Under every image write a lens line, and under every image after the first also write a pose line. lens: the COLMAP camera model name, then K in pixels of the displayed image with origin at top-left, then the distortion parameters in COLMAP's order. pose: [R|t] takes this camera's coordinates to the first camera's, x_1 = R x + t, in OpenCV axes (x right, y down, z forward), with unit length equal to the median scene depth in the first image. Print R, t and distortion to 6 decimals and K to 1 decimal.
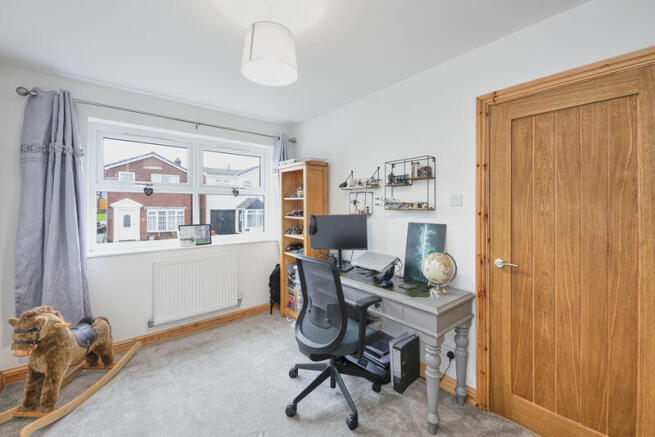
lens RADIAL K [[265.3, 0, 327.5], [0, 265.3, 205.1], [0, 0, 1]] dist [0.000745, 0.000026]
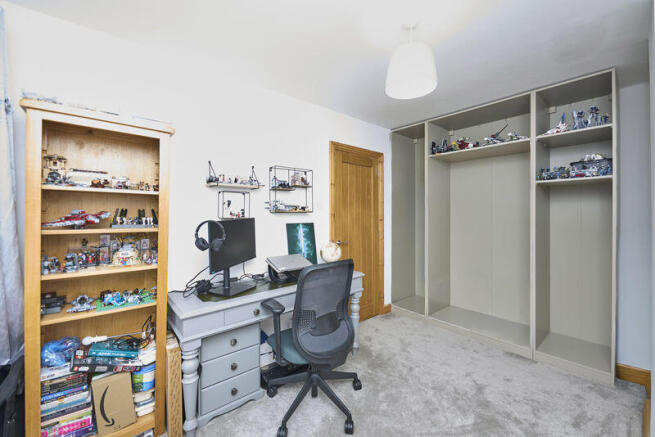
lens RADIAL K [[265.1, 0, 324.8], [0, 265.1, 215.9], [0, 0, 1]] dist [0.000735, 0.000035]
pose [[-0.023405, -0.005601, 0.999710, -0.869981], [0.003191, 0.999979, 0.005677, 0.028155], [-0.999721, 0.003323, -0.023387, 0.916782]]
